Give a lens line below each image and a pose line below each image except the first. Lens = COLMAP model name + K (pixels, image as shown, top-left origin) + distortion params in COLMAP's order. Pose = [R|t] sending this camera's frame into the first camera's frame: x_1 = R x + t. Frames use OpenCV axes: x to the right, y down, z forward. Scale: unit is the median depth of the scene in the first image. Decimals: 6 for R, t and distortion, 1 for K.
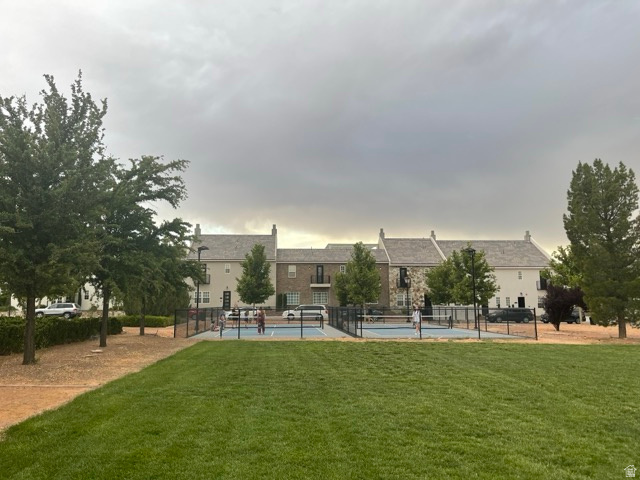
lens RADIAL K [[490.9, 0, 320.0], [0, 490.9, 240.0], [0, 0, 1]] dist [0.058168, -0.066509]
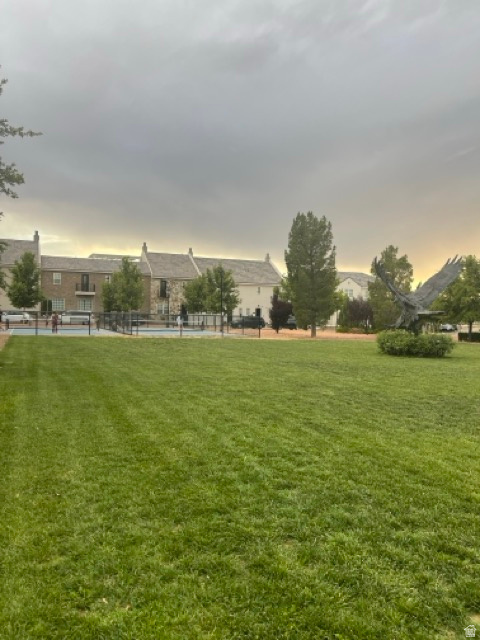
lens RADIAL K [[490.9, 0, 240.0], [0, 490.9, 320.0], [0, 0, 1]] dist [0.058168, -0.066509]
pose [[0.944011, 0.017680, 0.329439, -0.041534], [-0.065022, 0.988947, 0.133248, -0.017300], [-0.323442, -0.147208, 0.934727, -0.145014]]
